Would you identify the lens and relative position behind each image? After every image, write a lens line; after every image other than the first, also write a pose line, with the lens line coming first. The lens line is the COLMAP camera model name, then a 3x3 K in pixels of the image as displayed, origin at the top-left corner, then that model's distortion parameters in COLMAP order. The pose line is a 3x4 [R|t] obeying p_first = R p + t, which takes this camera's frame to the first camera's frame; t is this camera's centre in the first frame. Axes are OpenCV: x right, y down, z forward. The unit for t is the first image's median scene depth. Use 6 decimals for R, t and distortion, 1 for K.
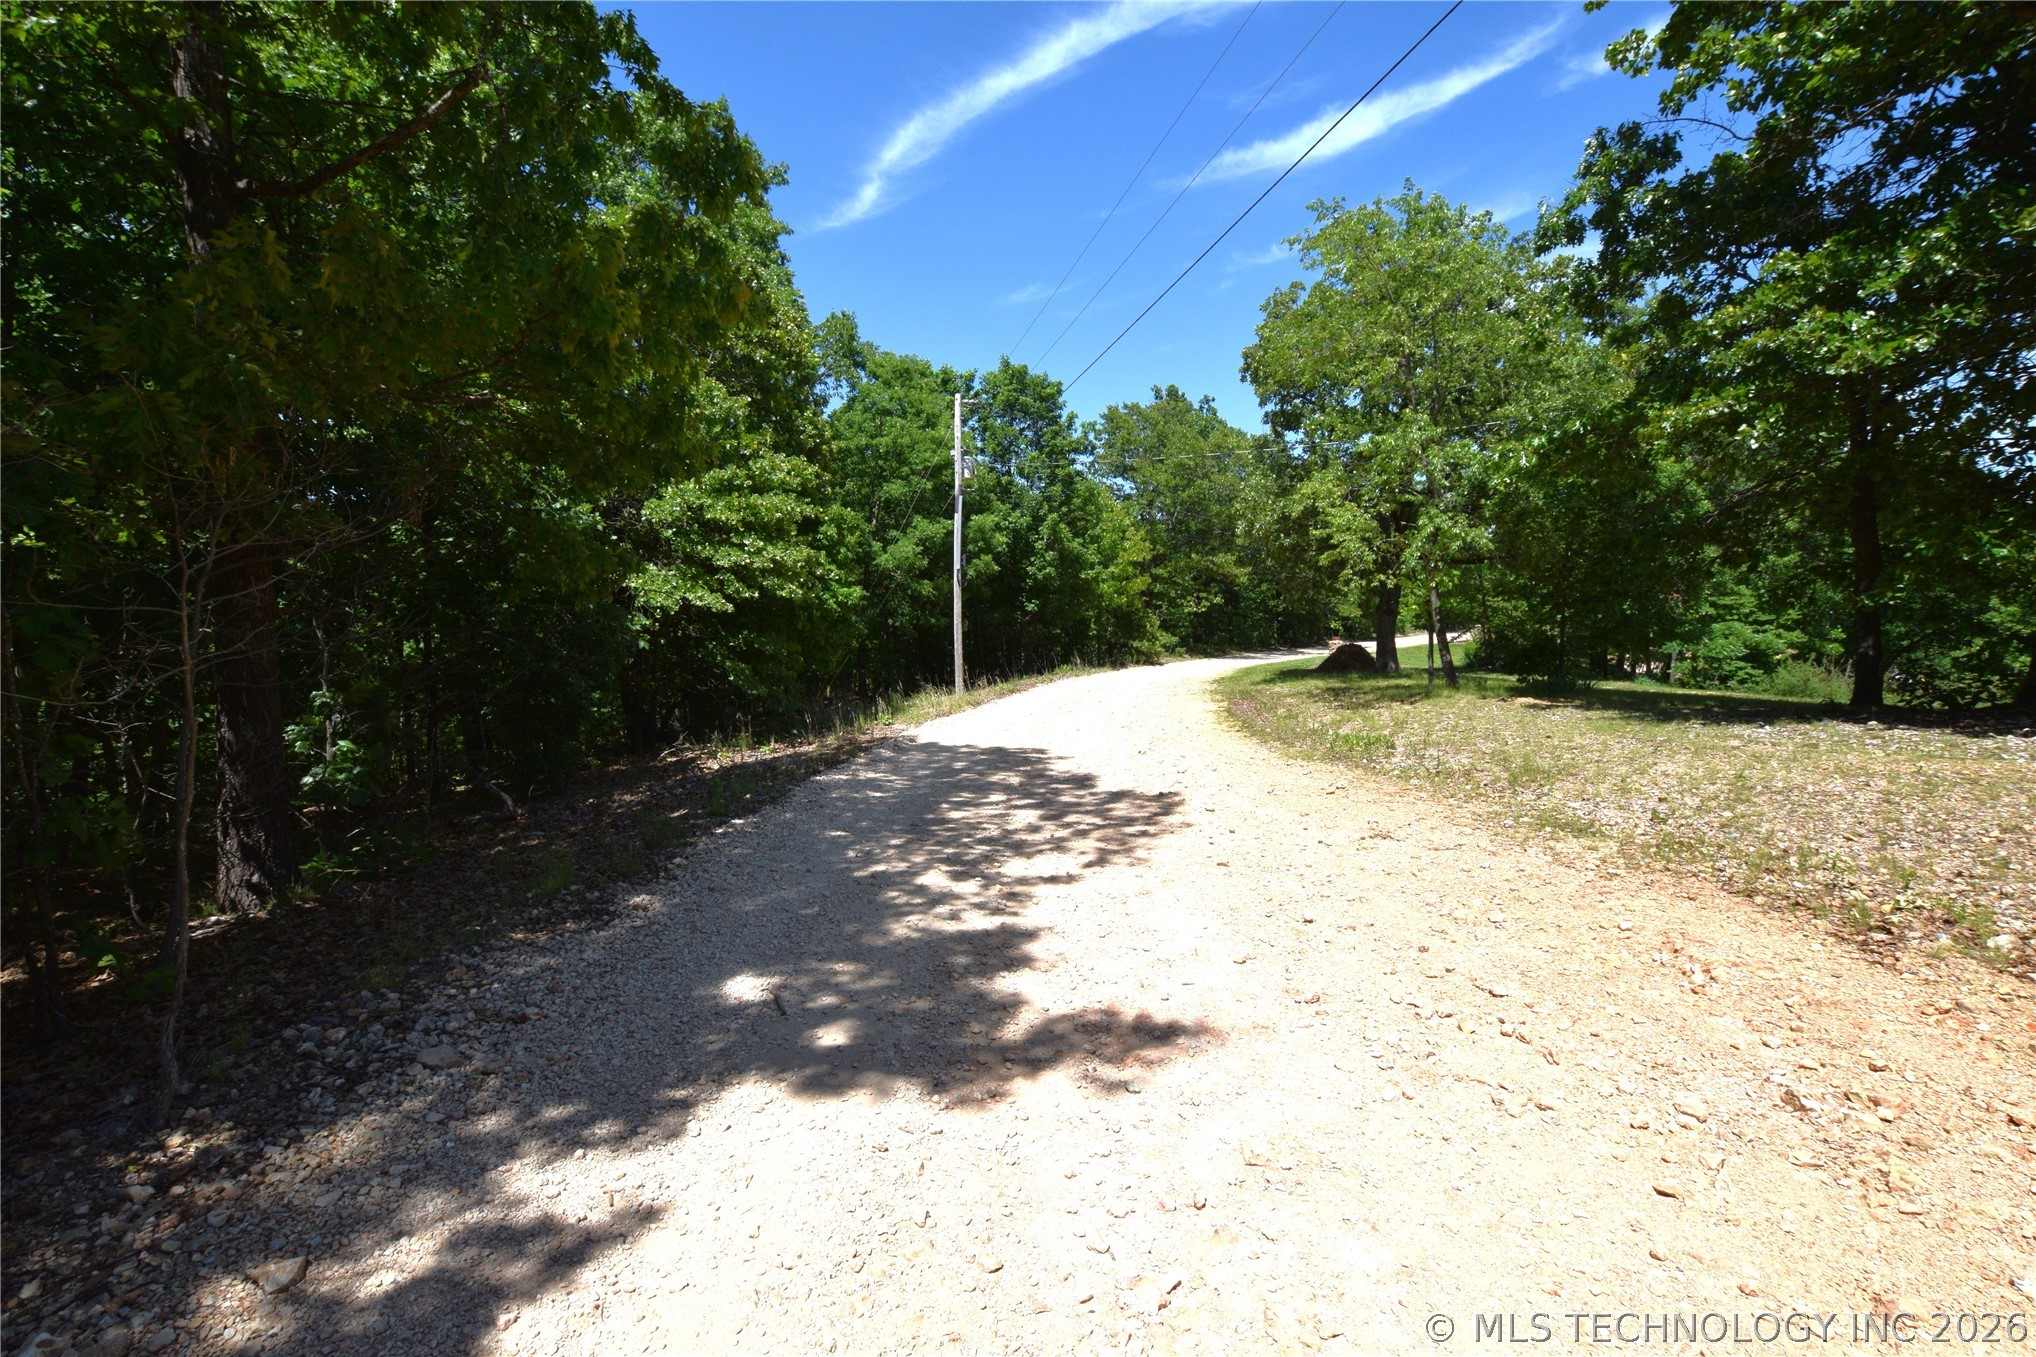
lens RADIAL K [[926.5, 0, 1027.4], [0, 926.5, 636.3], [0, 0, 1]] dist [0.000934, 0.000231]
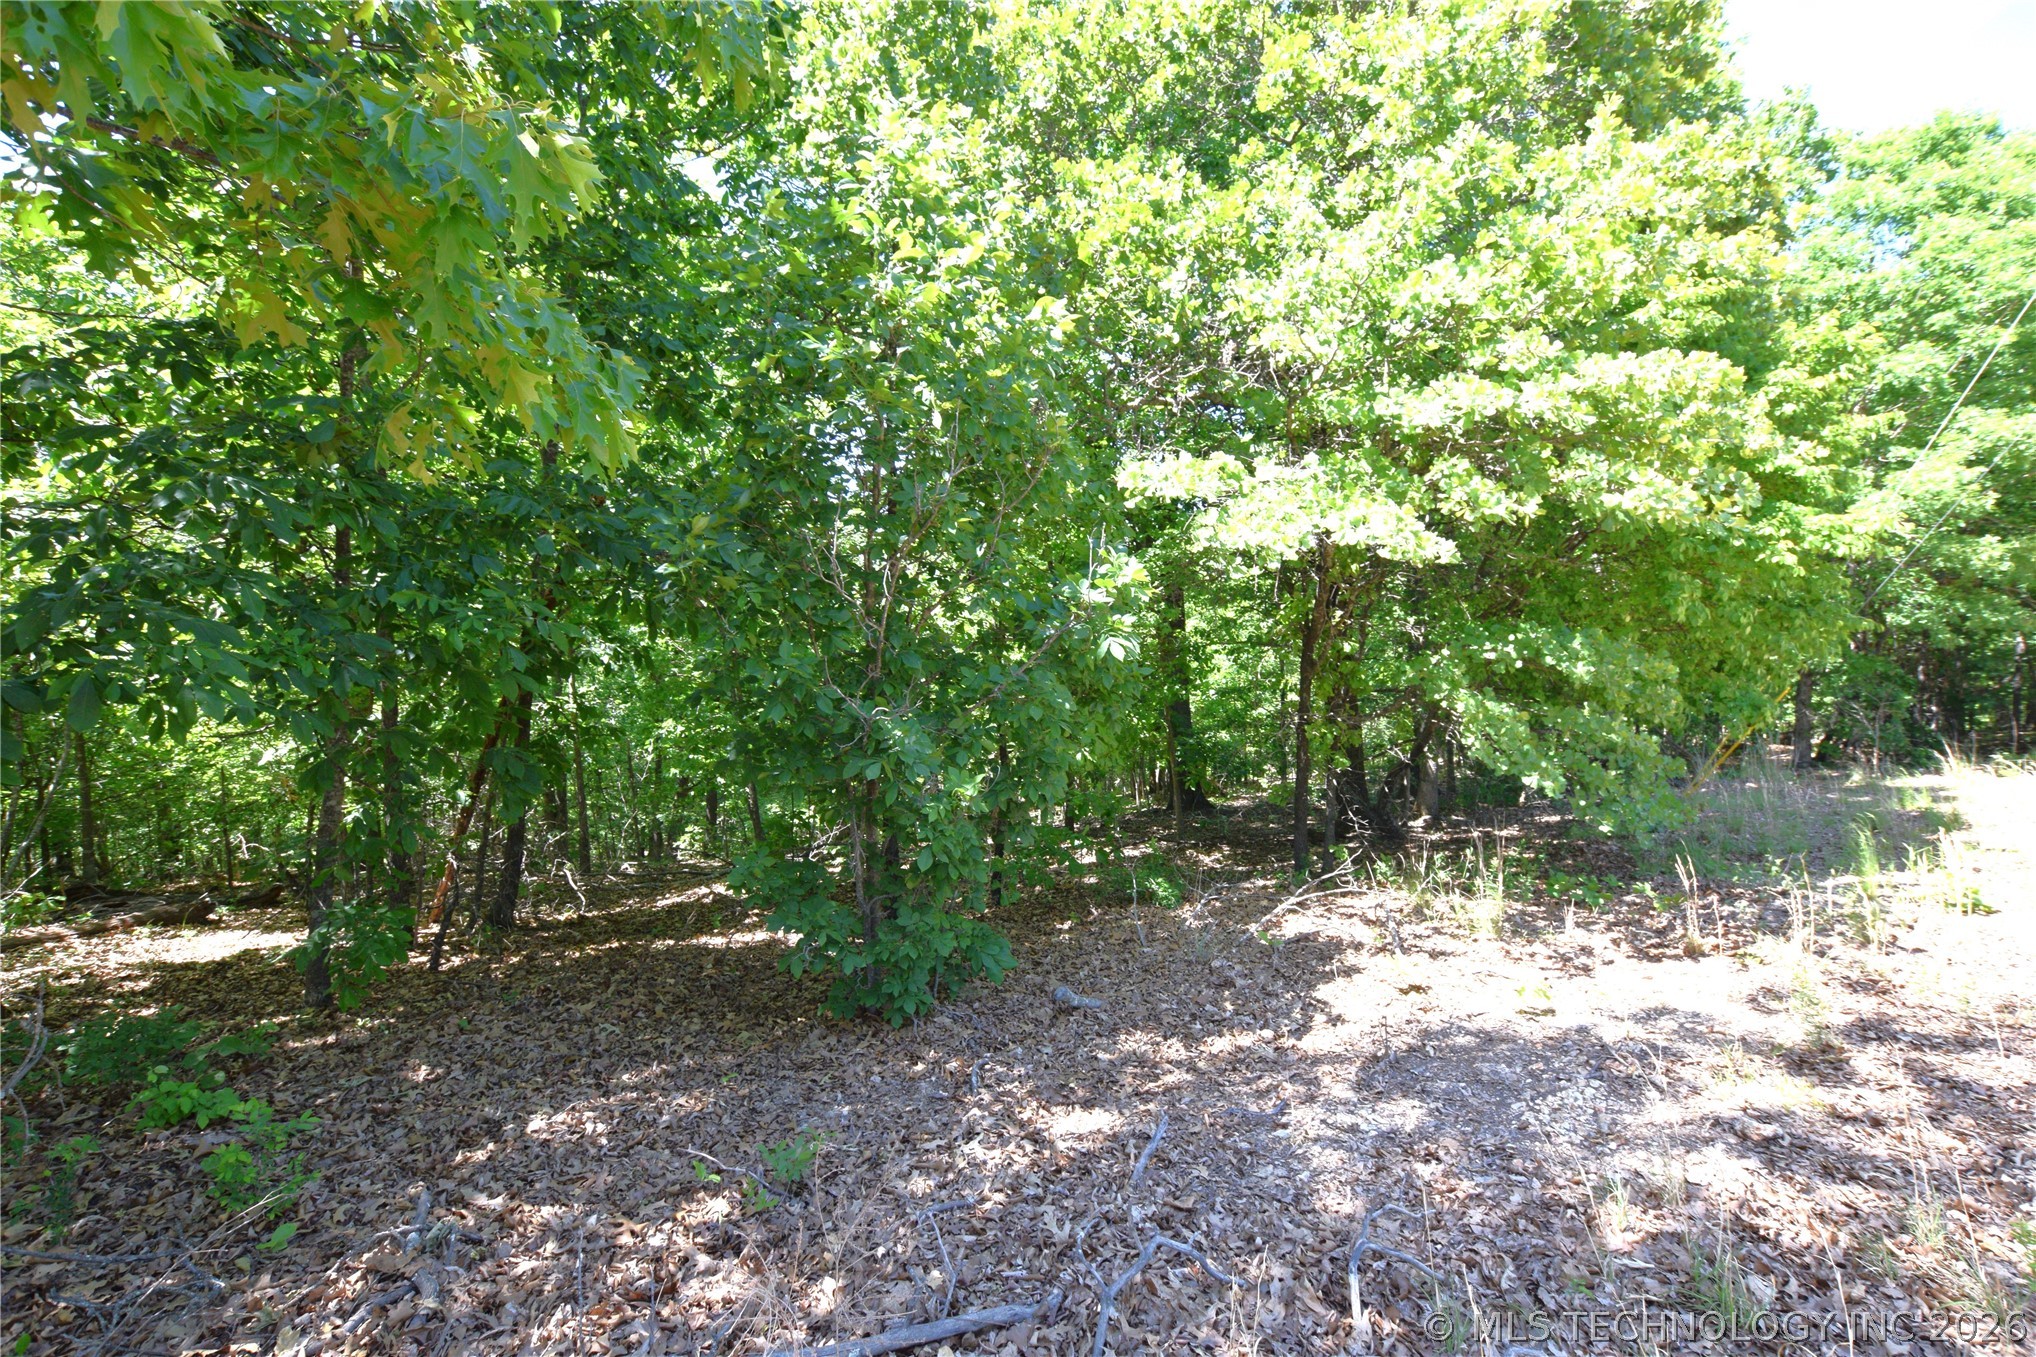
lens RADIAL K [[926.5, 0, 1027.4], [0, 926.5, 636.3], [0, 0, 1]] dist [0.000934, 0.000231]
pose [[0.656504, 0.039160, -0.753306, -0.144054], [-0.035489, 0.999149, 0.021012, -0.000302], [0.753488, 0.012939, 0.657335, 0.585548]]
